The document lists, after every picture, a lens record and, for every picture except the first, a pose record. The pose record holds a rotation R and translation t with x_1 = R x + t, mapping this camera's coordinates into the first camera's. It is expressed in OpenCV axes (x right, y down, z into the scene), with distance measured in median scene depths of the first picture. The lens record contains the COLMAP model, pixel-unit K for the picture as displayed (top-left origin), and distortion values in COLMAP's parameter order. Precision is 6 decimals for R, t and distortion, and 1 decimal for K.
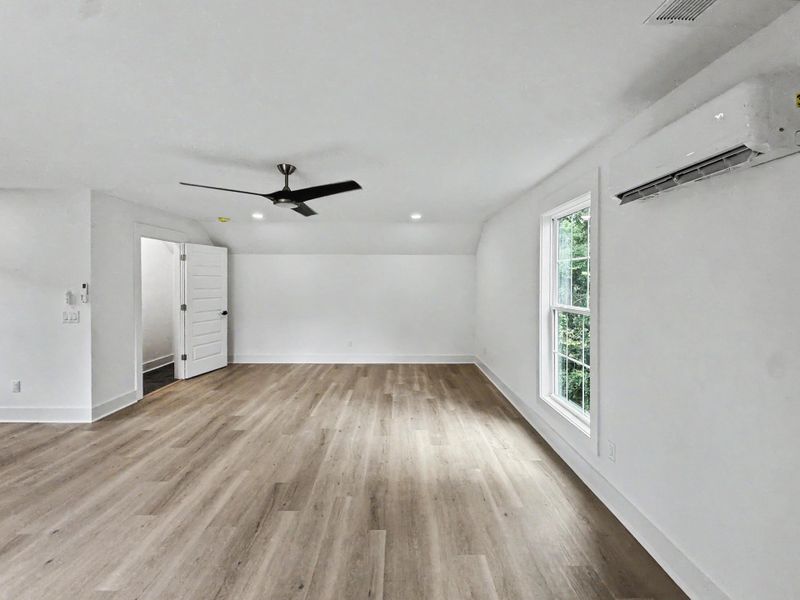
lens RADIAL K [[338.0, 0, 401.1], [0, 338.0, 282.7], [0, 0, 1]] dist [0.001373, 0.000441]
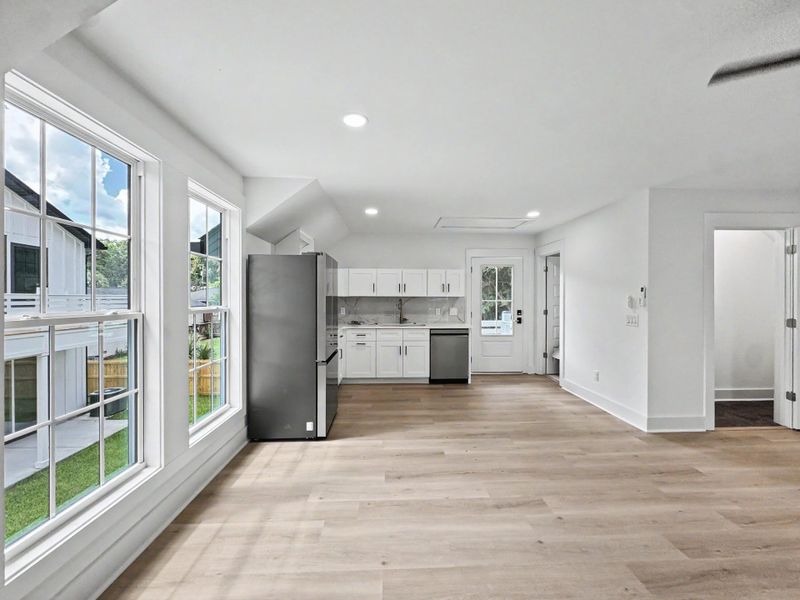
lens RADIAL K [[321.4, 0, 400.0], [0, 321.4, 300.0], [0, 0, 1]] dist [-0.000265, 0.000552]
pose [[0.039927, 0.002400, -0.999200, -0.038404], [-0.003334, 0.999992, 0.002268, 0.041353], [0.999197, 0.003241, 0.039934, 0.272923]]
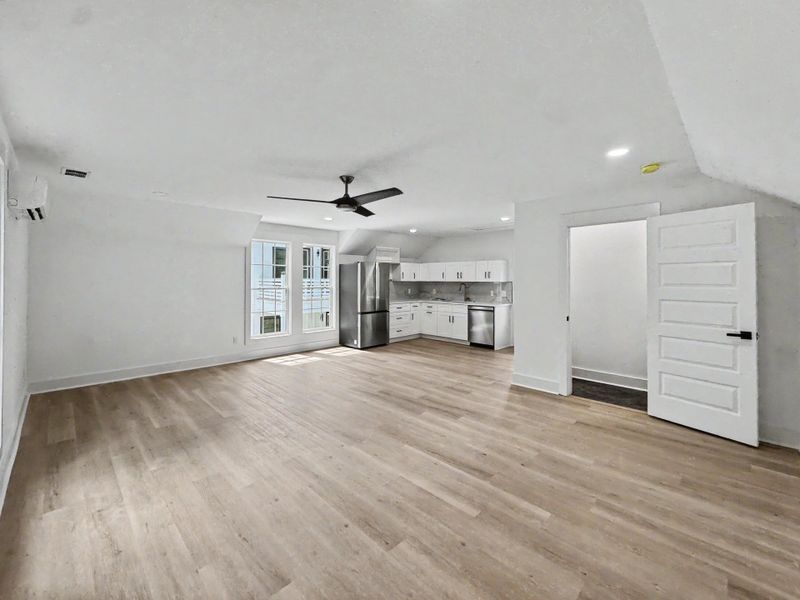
lens RADIAL K [[343.9, 0, 398.3], [0, 343.9, 276.4], [0, 0, 1]] dist [-0.000305, 0.000151]
pose [[-0.710946, -0.011330, -0.703156, 0.322644], [-0.005493, 0.999929, -0.010559, 0.020310], [0.703226, -0.003644, -0.710957, 1.655765]]
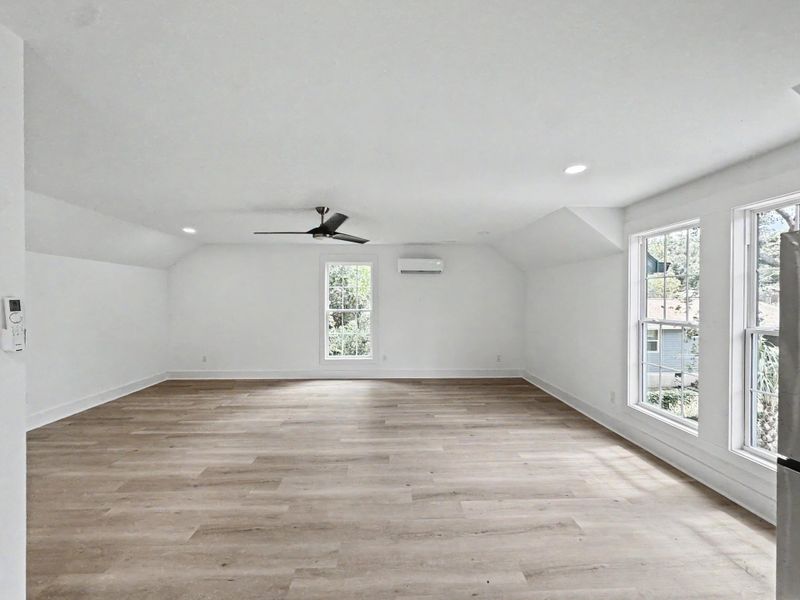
lens RADIAL K [[321.4, 0, 400.0], [0, 321.4, 300.0], [0, 0, 1]] dist [-0.000265, 0.000552]
pose [[-0.042579, -0.003264, 0.999088, -1.314193], [-0.001507, 0.999994, 0.003203, 0.002669], [-0.999092, -0.001369, -0.042584, 0.627620]]
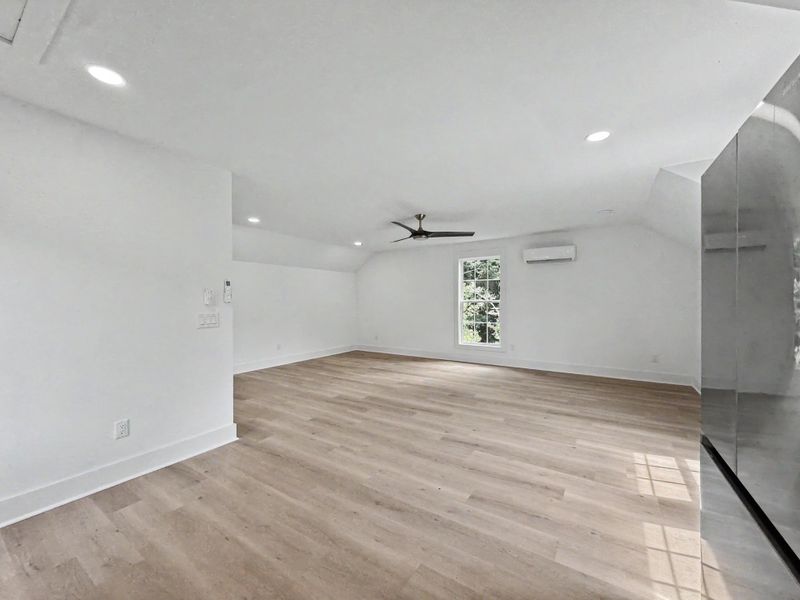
lens RADIAL K [[321.4, 0, 400.0], [0, 321.4, 300.0], [0, 0, 1]] dist [-0.000265, 0.000552]
pose [[0.543671, -0.002996, 0.839293, -1.411082], [0.005406, 0.999985, 0.000068, 0.055216], [-0.839281, 0.004500, 0.543679, 0.197091]]
